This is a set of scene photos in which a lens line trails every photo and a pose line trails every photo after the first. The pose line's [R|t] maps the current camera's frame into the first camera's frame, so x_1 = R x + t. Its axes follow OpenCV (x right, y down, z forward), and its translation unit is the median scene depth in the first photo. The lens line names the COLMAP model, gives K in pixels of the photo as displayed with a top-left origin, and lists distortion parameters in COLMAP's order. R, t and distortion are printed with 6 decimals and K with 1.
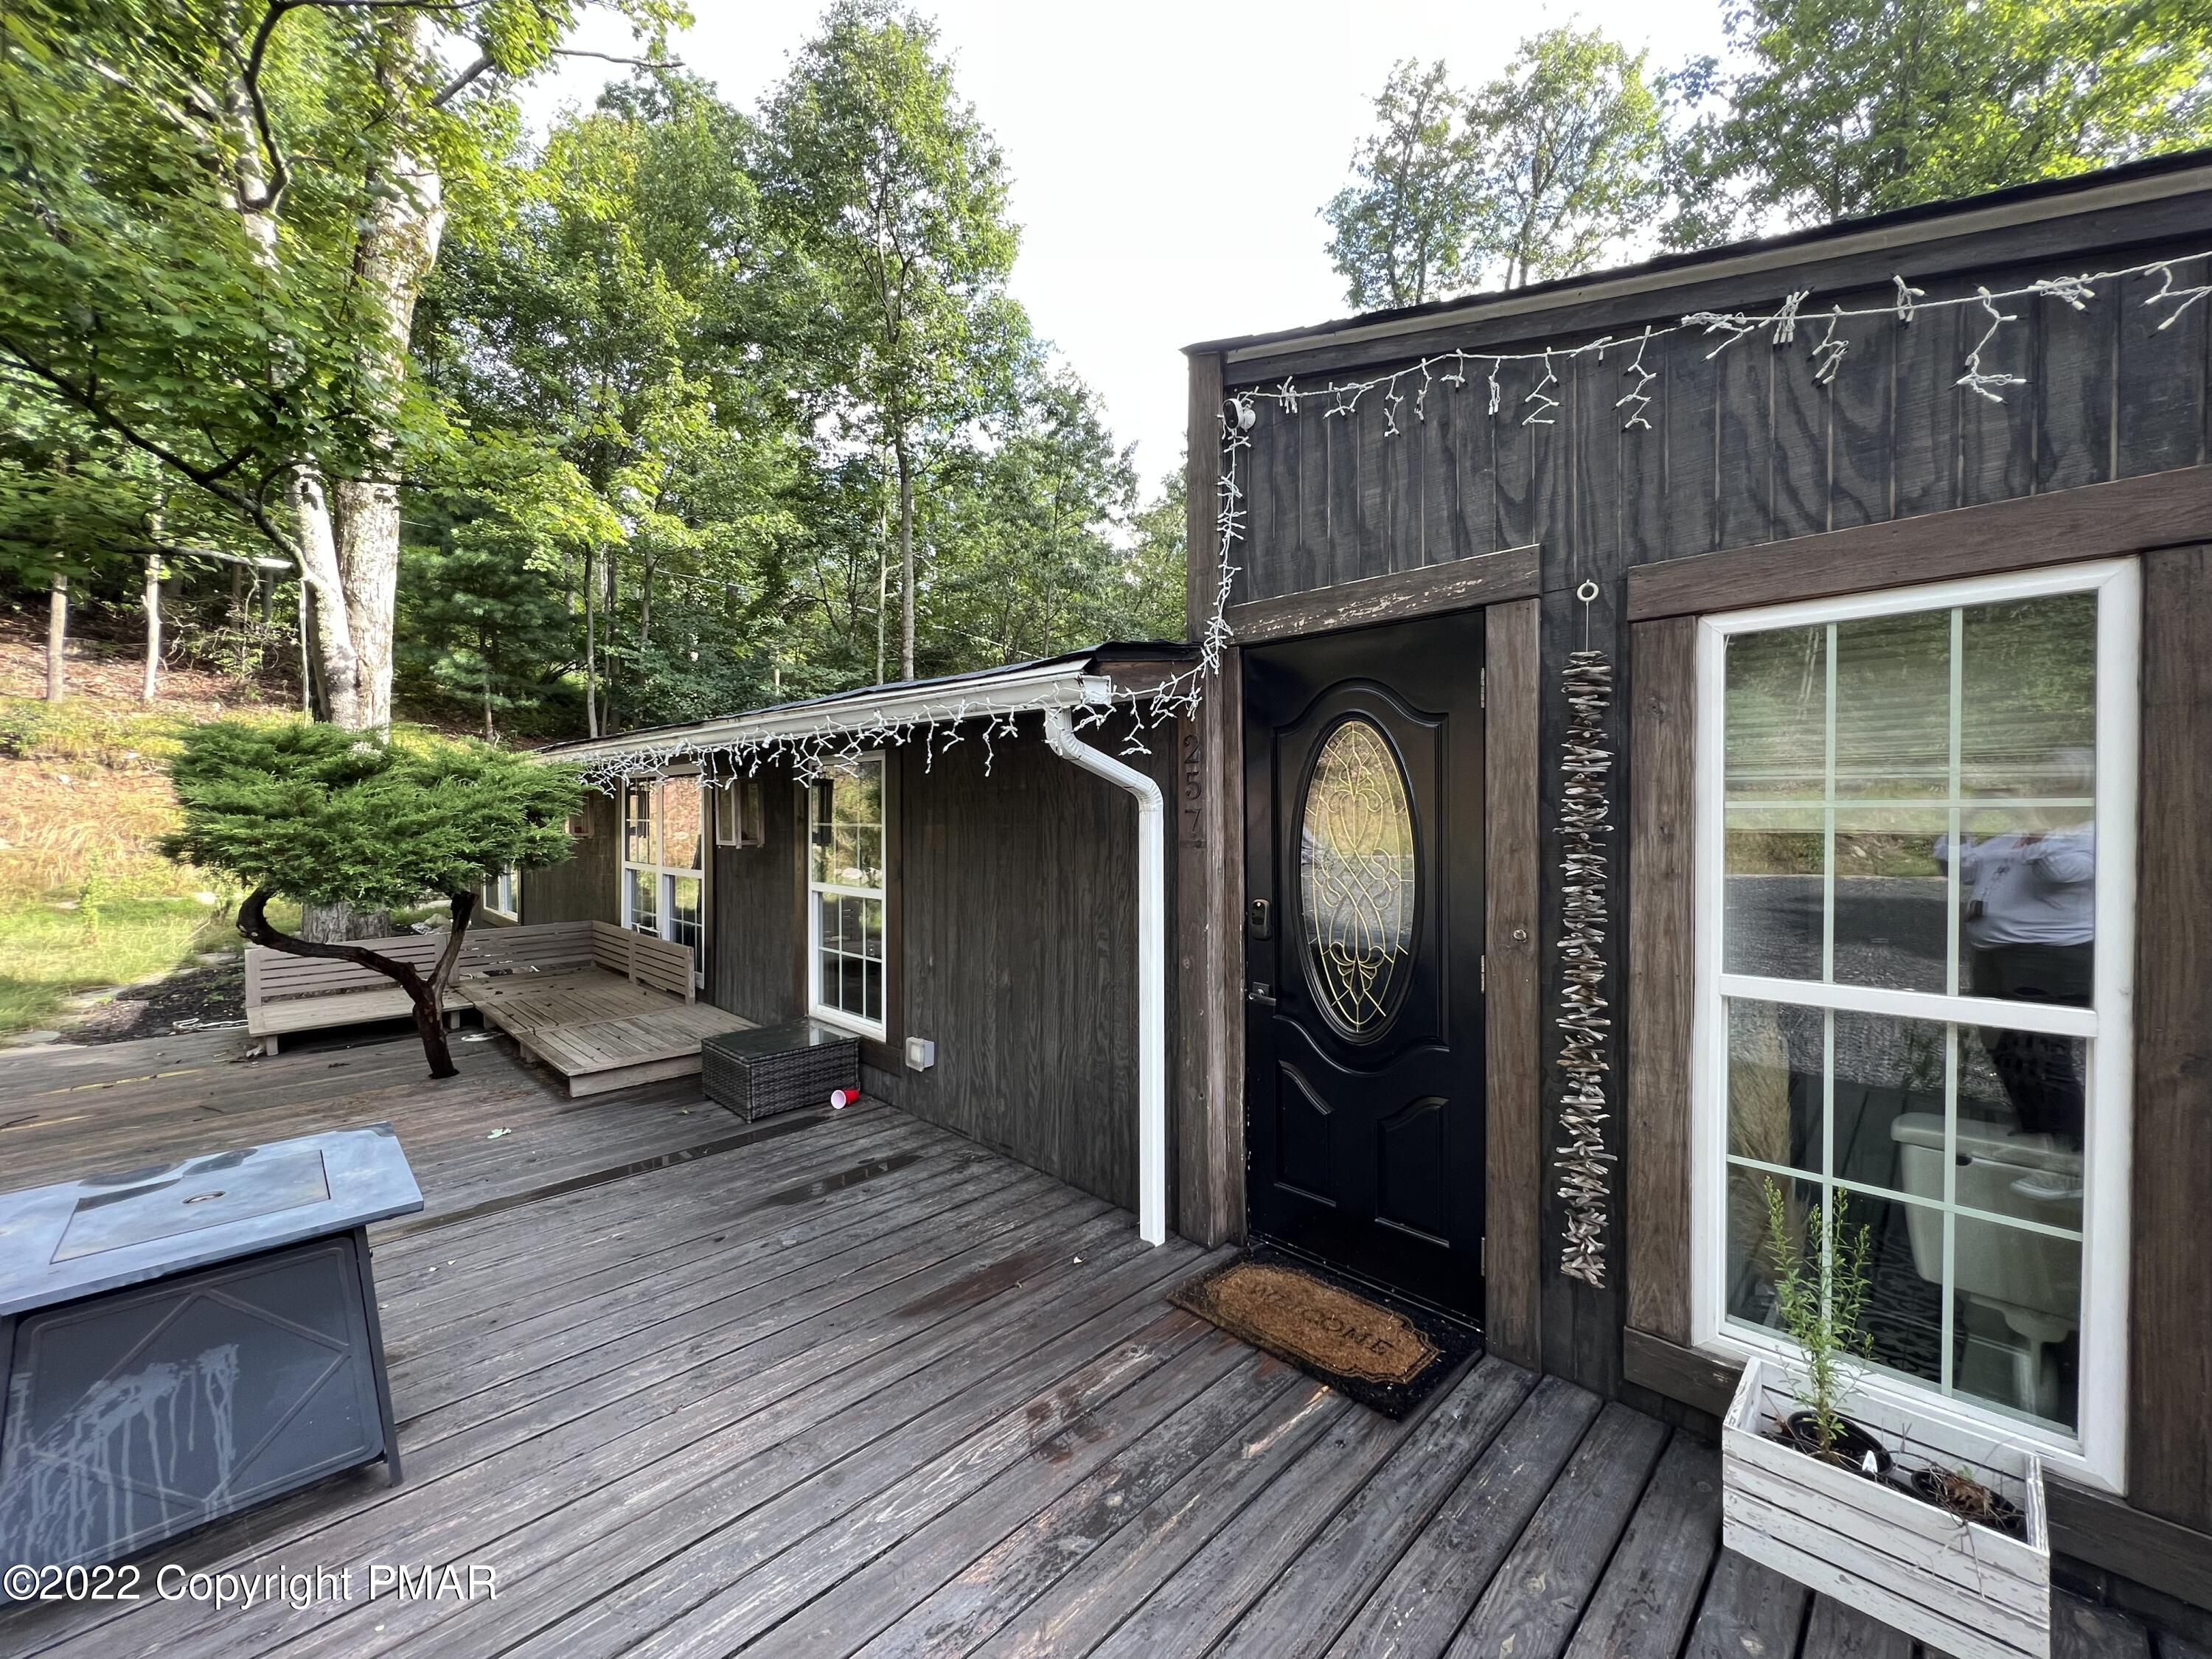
lens RADIAL K [[887.5, 0, 1100.8], [0, 887.5, 826.5], [0, 0, 1]] dist [-0.000638, -0.000009]
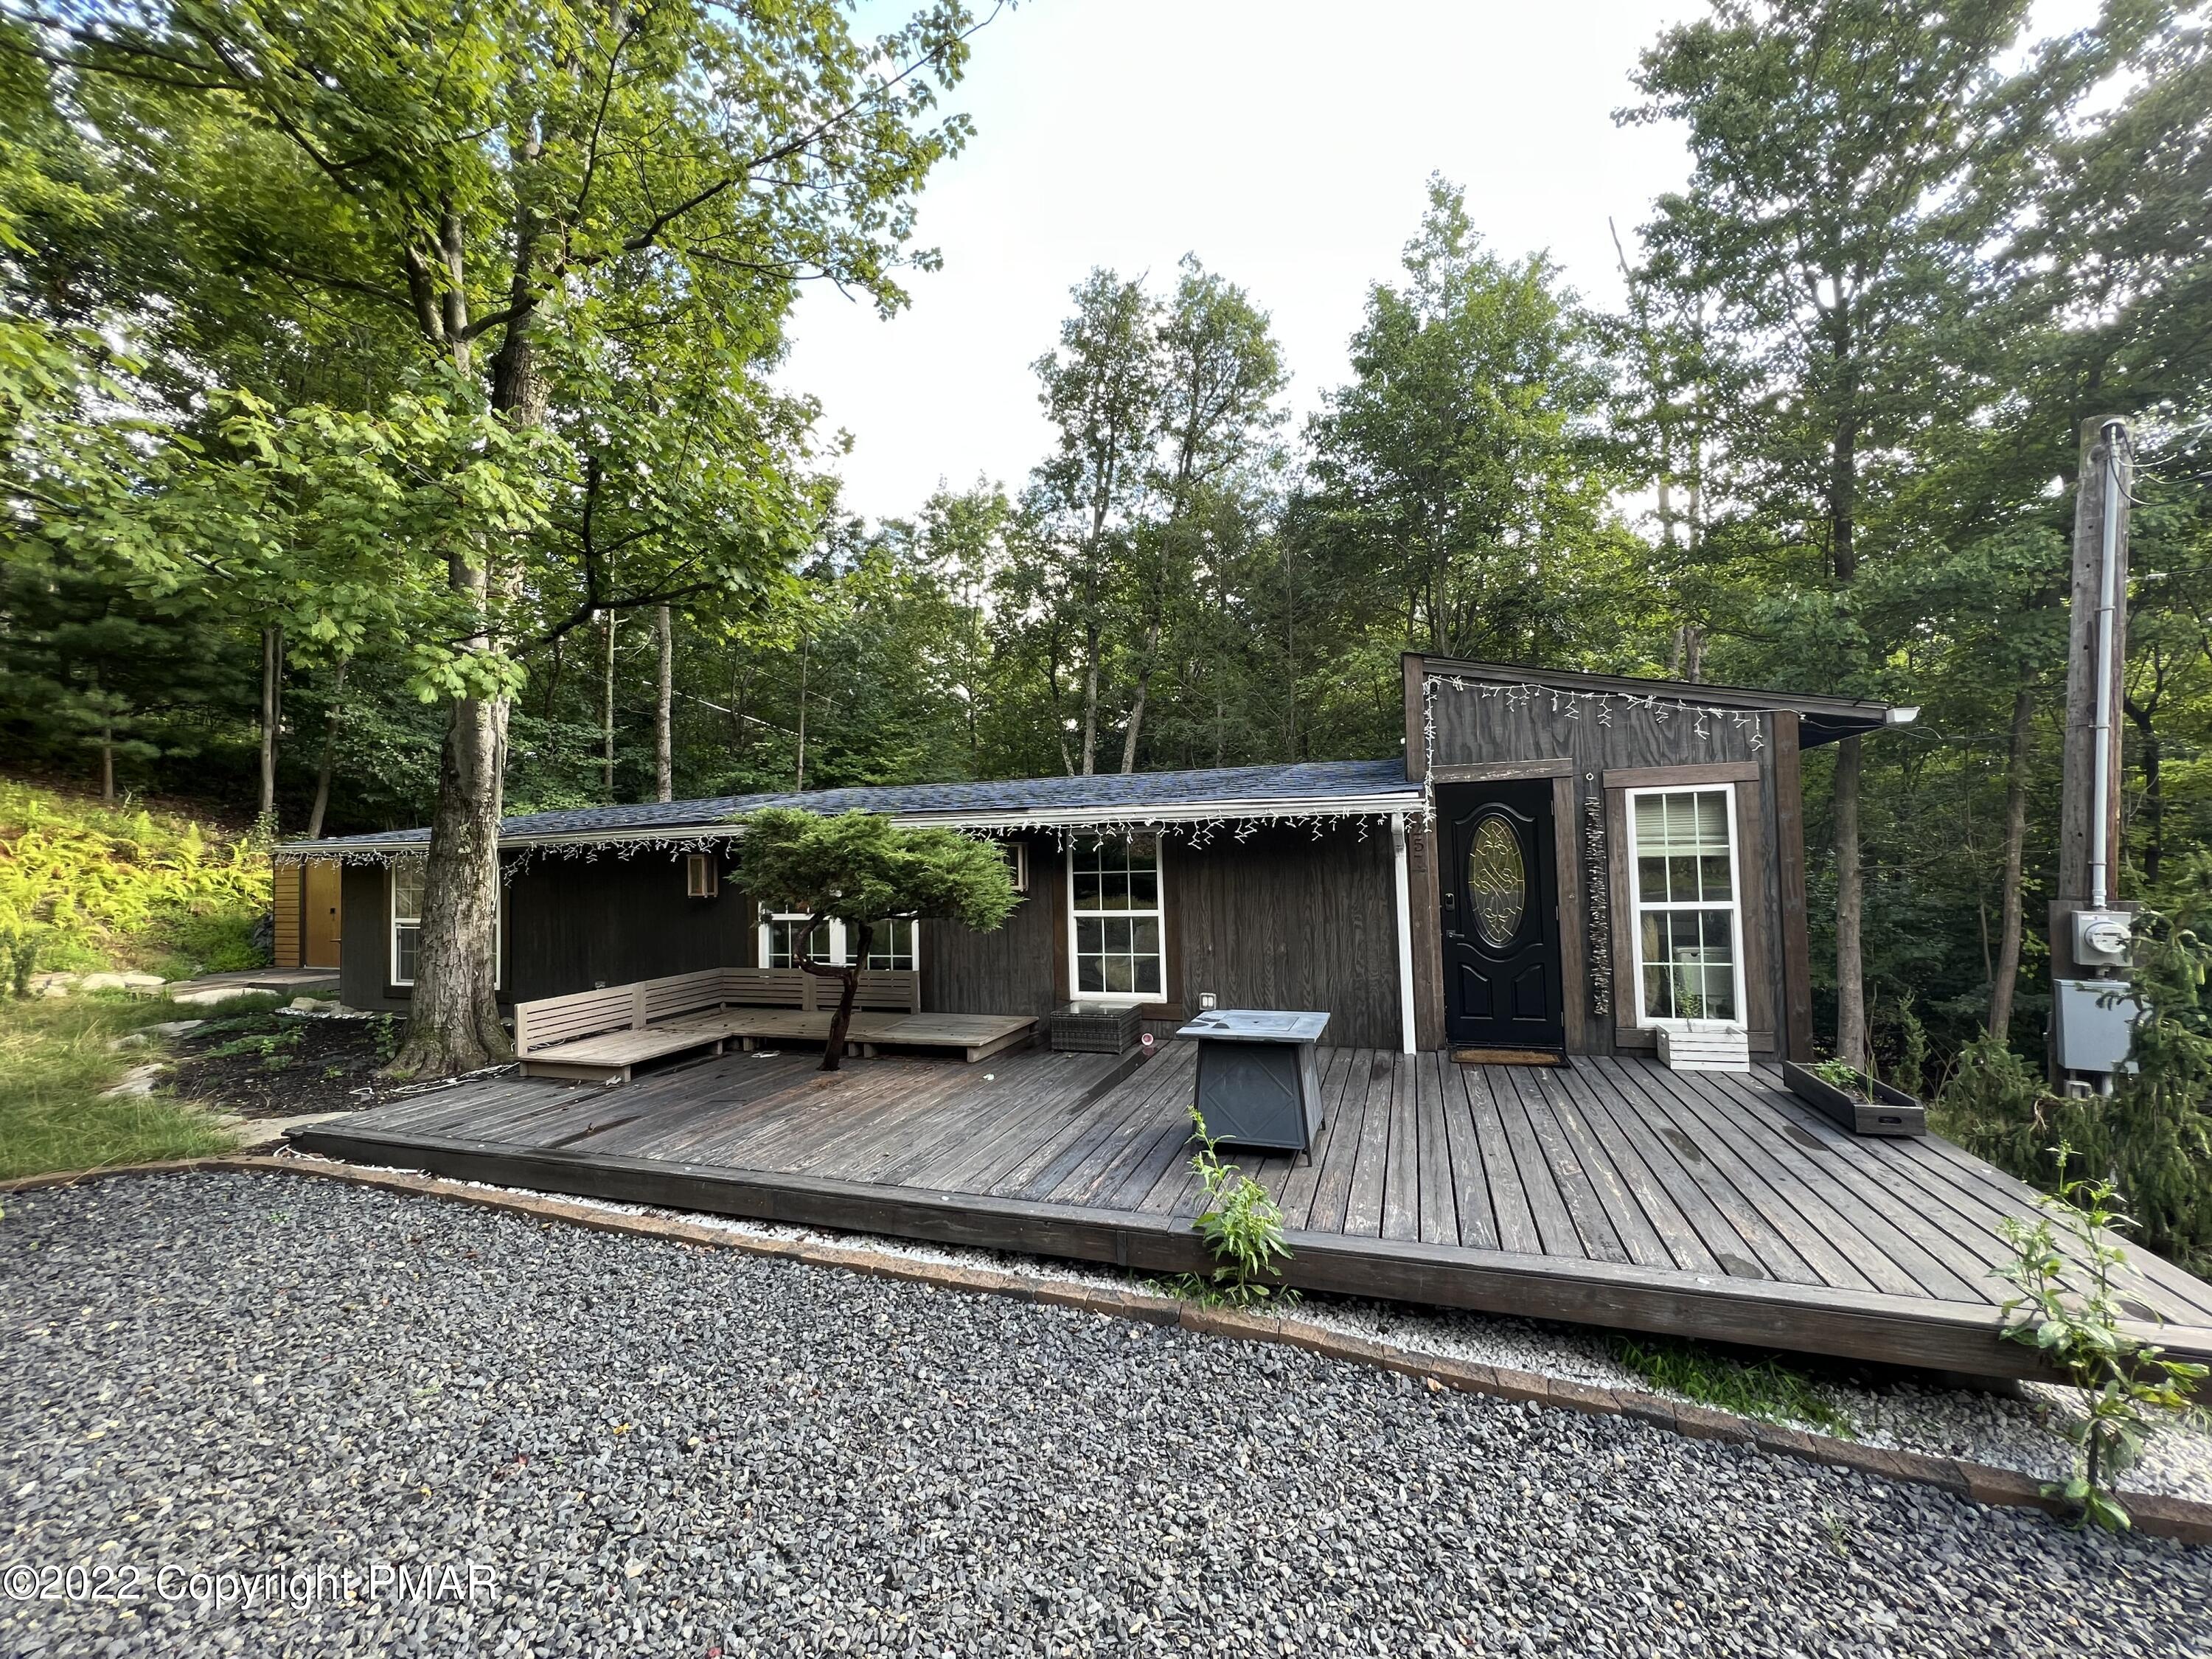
lens RADIAL K [[887.5, 0, 1100.8], [0, 887.5, 826.5], [0, 0, 1]] dist [-0.000638, -0.000009]
pose [[0.898775, -0.006739, 0.438359, -2.180379], [0.033959, 0.997948, -0.054284, 0.002993], [-0.437094, 0.063675, 0.897159, -0.908028]]
